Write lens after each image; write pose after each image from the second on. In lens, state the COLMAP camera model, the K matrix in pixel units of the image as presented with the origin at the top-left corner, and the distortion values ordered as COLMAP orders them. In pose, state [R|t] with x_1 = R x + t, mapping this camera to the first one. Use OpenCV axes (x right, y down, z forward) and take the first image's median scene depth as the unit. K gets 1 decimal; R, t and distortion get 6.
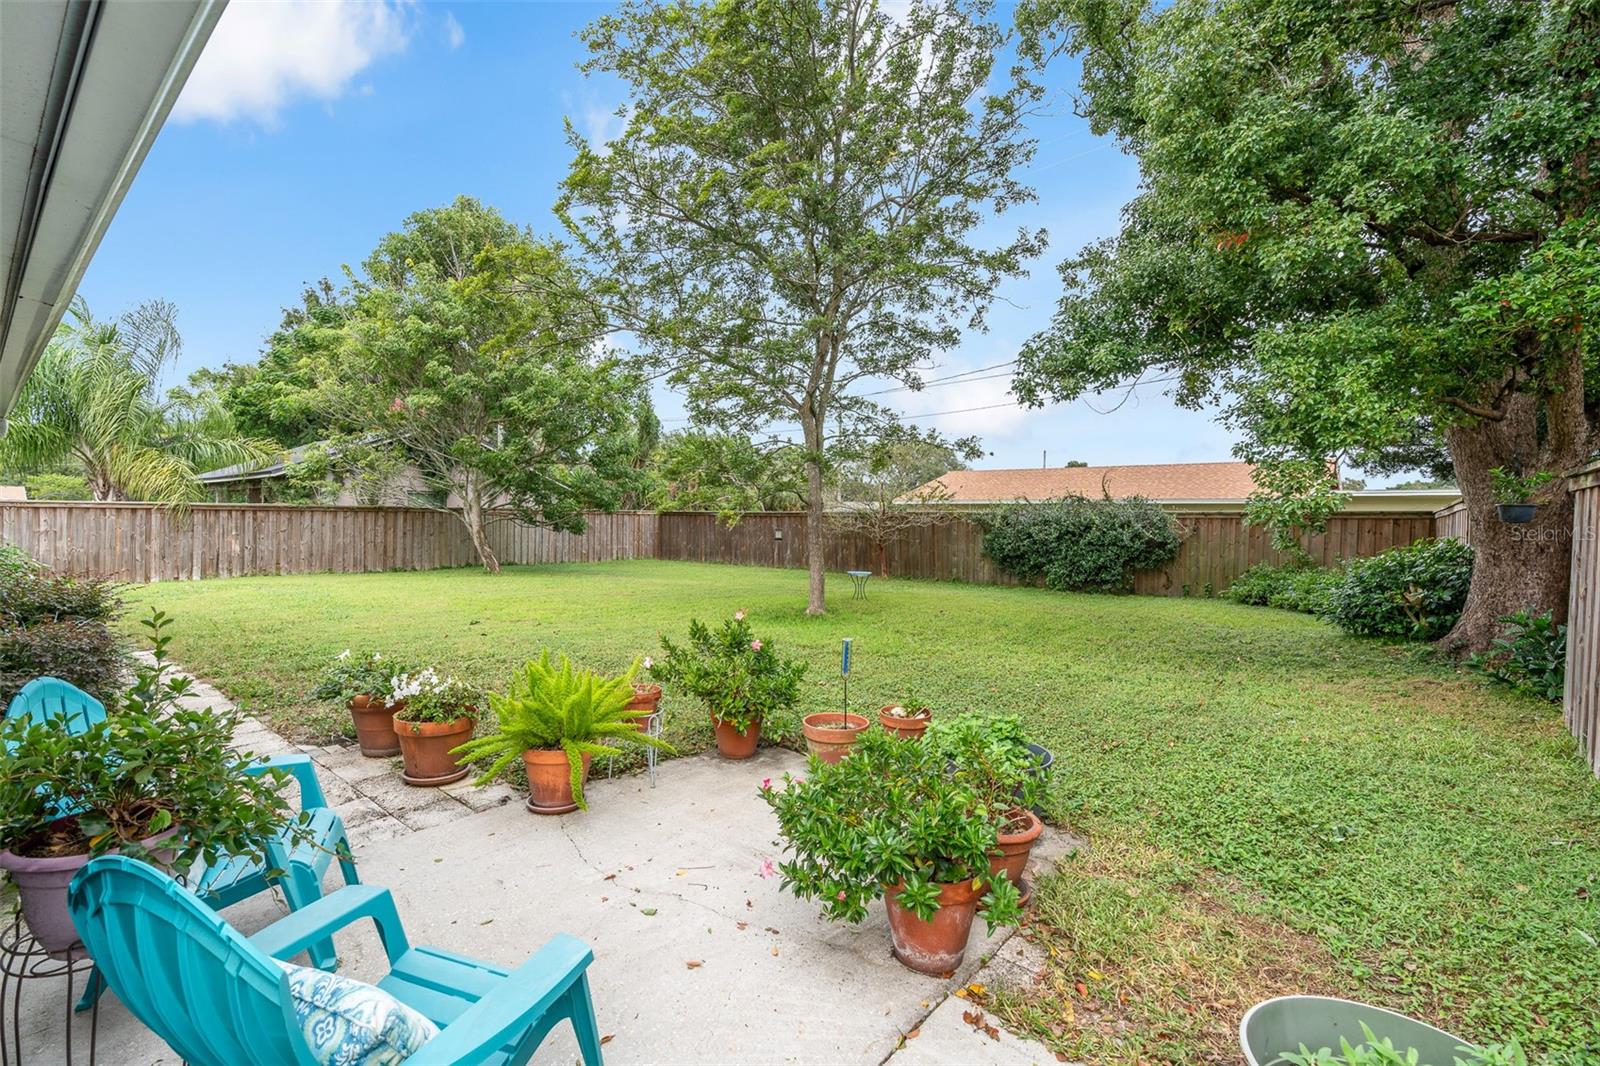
lens RADIAL K [[707.3, 0, 803.9], [0, 707.3, 528.7], [0, 0, 1]] dist [-0.003215, -0.000274]
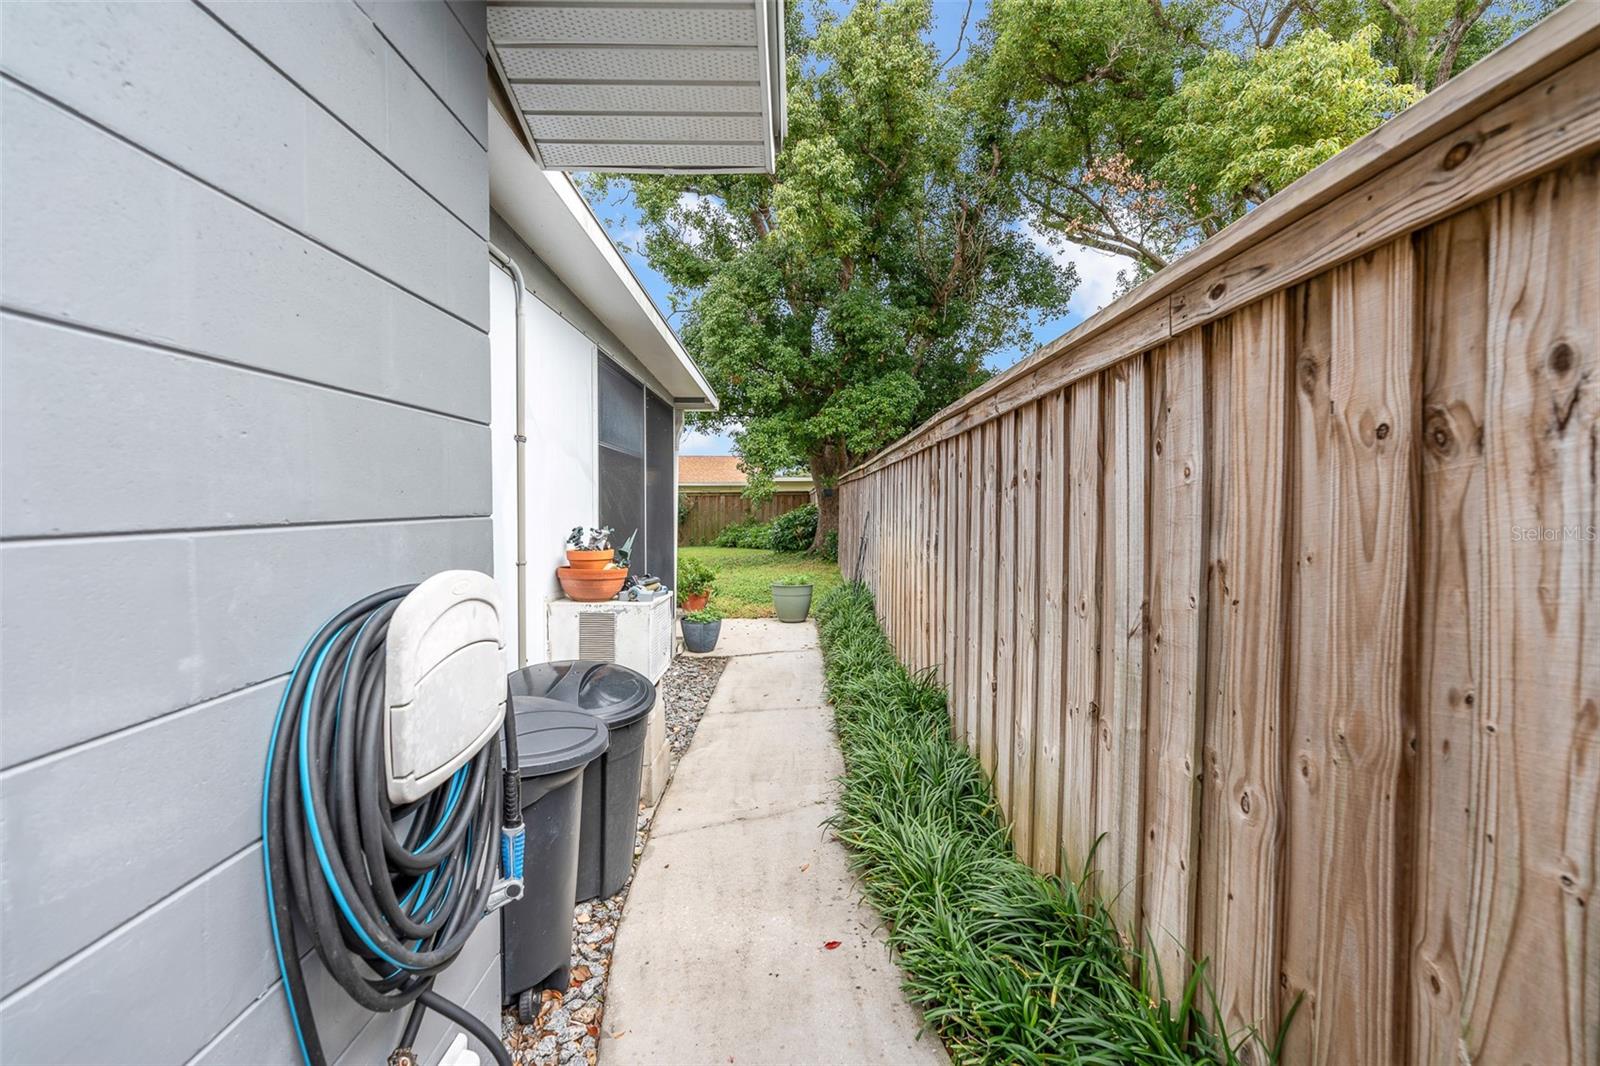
lens RADIAL K [[707.3, 0, 800.4], [0, 707.3, 523.8], [0, 0, 1]] dist [-0.003215, -0.000274]
pose [[0.761614, -0.038111, 0.646909, -0.554091], [0.022759, 0.999226, 0.032071, 0.002837], [-0.647631, -0.009703, 0.761892, -0.675255]]
